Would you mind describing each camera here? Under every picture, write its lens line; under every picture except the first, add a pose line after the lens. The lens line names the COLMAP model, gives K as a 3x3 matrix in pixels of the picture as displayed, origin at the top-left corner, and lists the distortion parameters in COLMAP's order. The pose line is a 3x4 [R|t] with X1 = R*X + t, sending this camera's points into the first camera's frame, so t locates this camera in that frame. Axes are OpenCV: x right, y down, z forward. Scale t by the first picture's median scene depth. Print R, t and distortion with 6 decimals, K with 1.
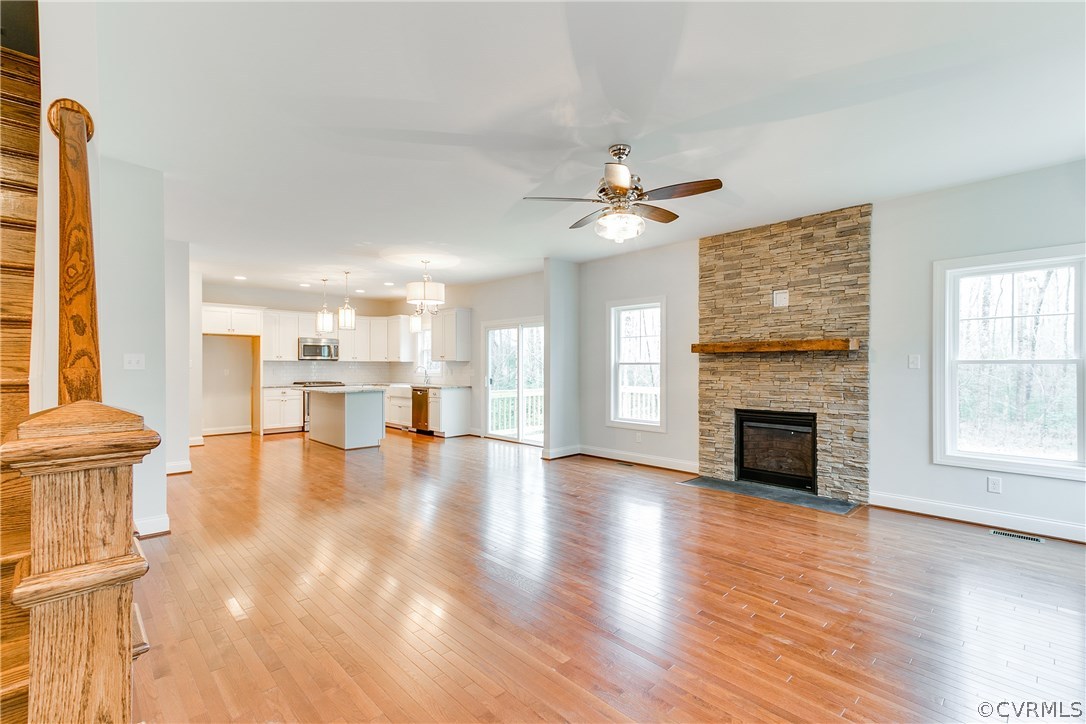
lens RADIAL K [[490.8, 0, 545.7], [0, 490.8, 368.4], [0, 0, 1]] dist [0.022580, -0.000545]
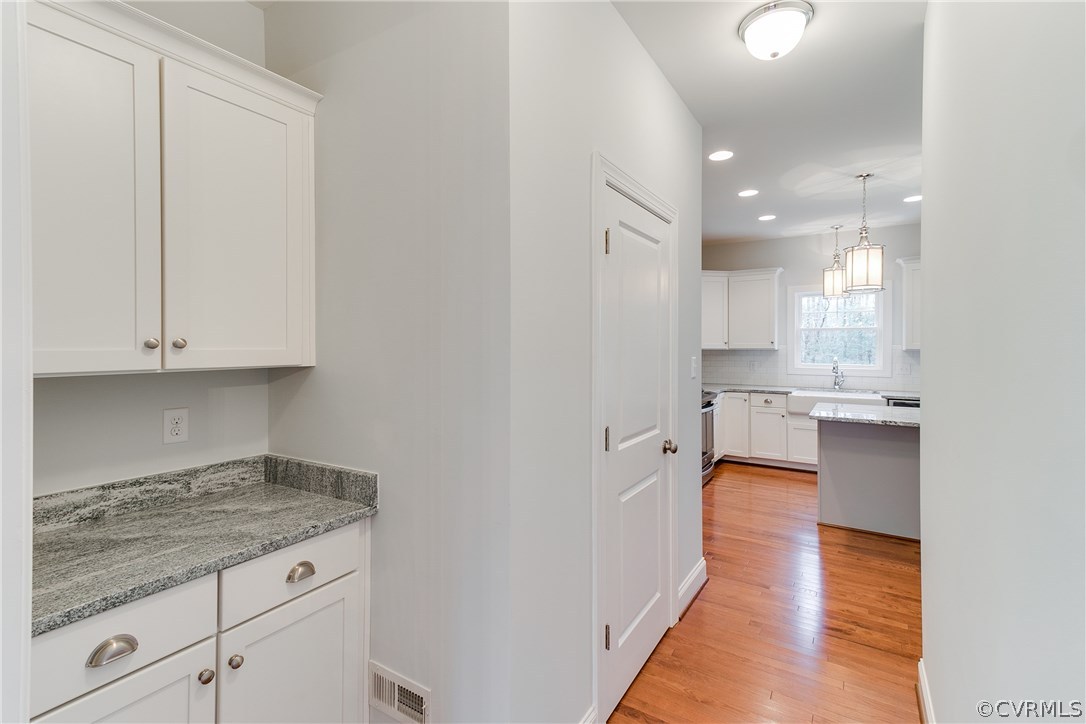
lens RADIAL K [[490.8, 0, 538.0], [0, 490.8, 344.4], [0, 0, 1]] dist [0.022580, -0.000545]
pose [[0.975675, -0.003867, 0.219187, -1.263688], [0.004317, 0.999989, -0.001577, -0.037187], [-0.219178, 0.002484, 0.975682, 0.919989]]
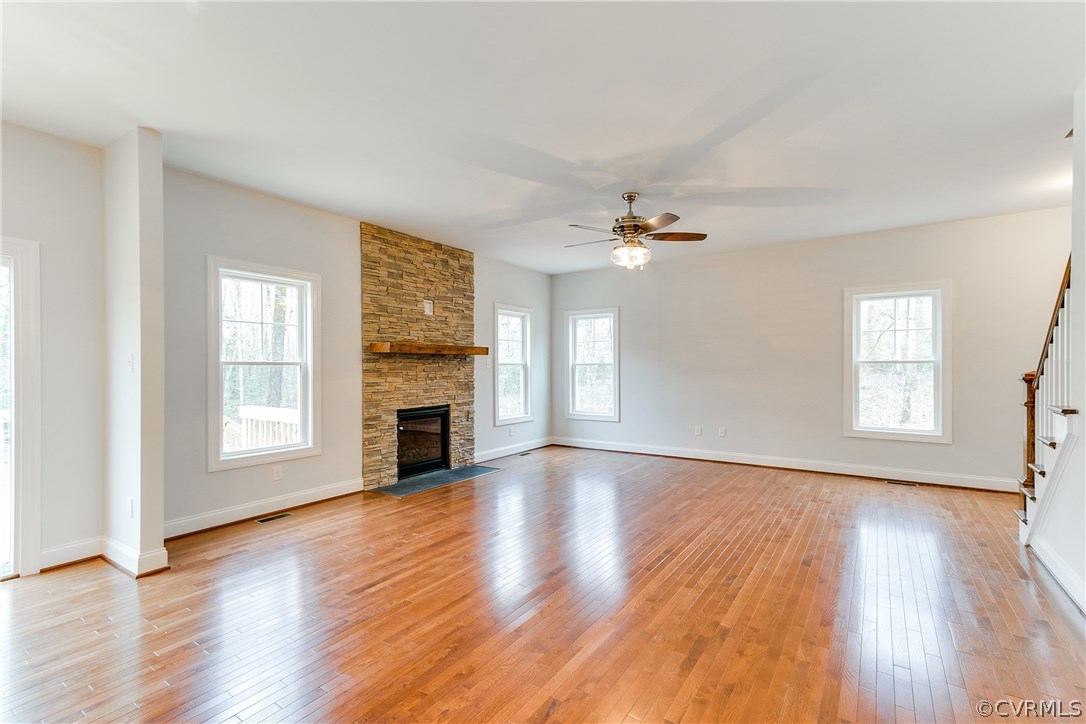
lens RADIAL K [[490.8, 0, 537.3], [0, 490.8, 369.6], [0, 0, 1]] dist [0.022580, -0.000545]
pose [[-0.194366, -0.005531, 0.980914, -0.629219], [0.008319, 0.999939, 0.007286, -0.004019], [-0.980894, 0.009576, -0.194308, 0.890439]]
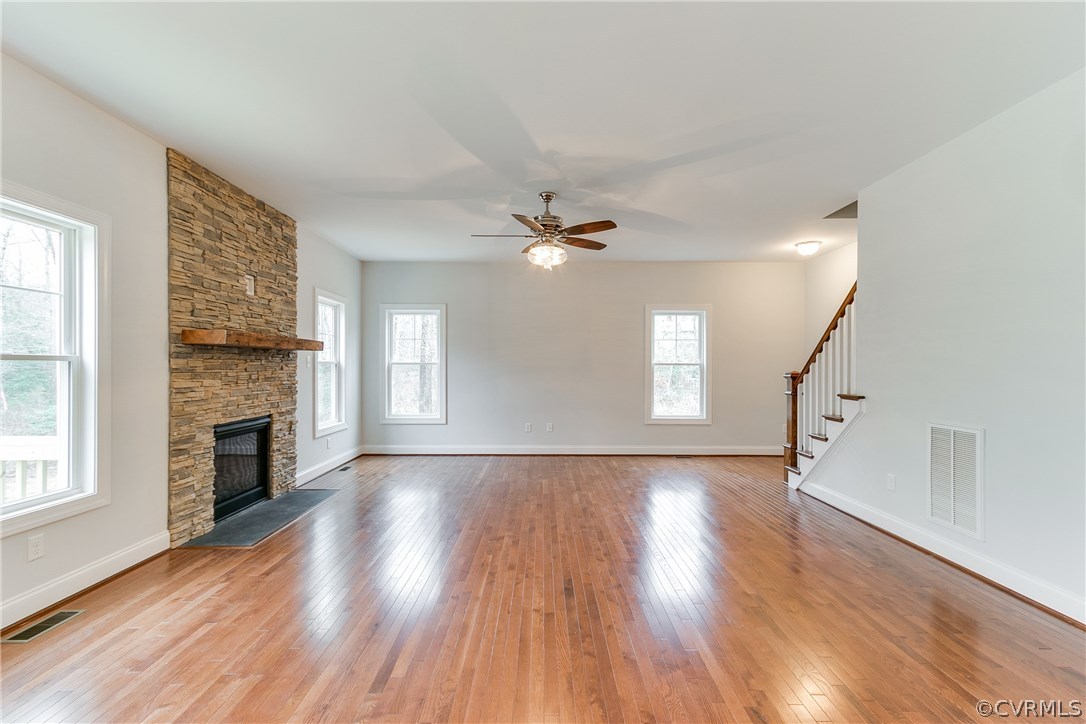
lens RADIAL K [[490.8, 0, 541.8], [0, 490.8, 367.1], [0, 0, 1]] dist [0.022580, -0.000545]
pose [[-0.713747, -0.003743, 0.700394, -0.435705], [0.000053, 0.999985, 0.005399, -0.005143], [-0.700404, 0.003890, -0.713736, 1.146157]]
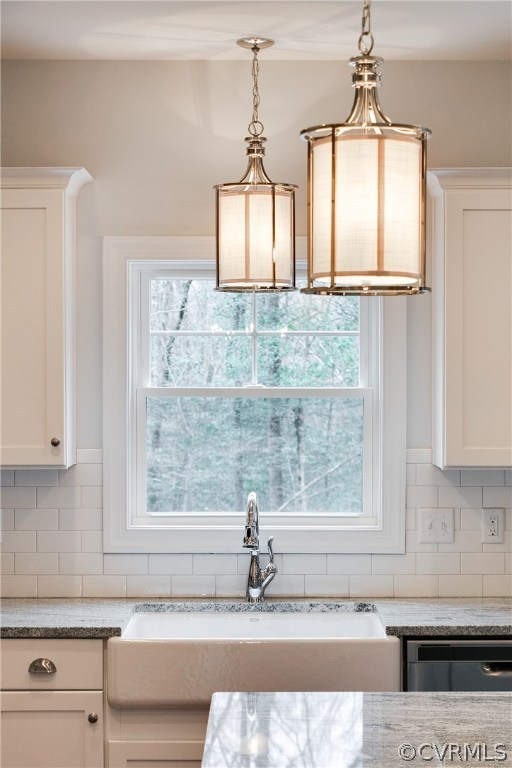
lens RADIAL K [[1663.5, 0, 258.1], [0, 1663.5, 383.3], [0, 0, 1]] dist [0.016834, 0.000000]
pose [[0.702381, -0.006852, 0.711768, -1.145915], [0.006103, 0.999975, 0.003604, -0.077767], [-0.711775, 0.001812, 0.702406, 1.080069]]
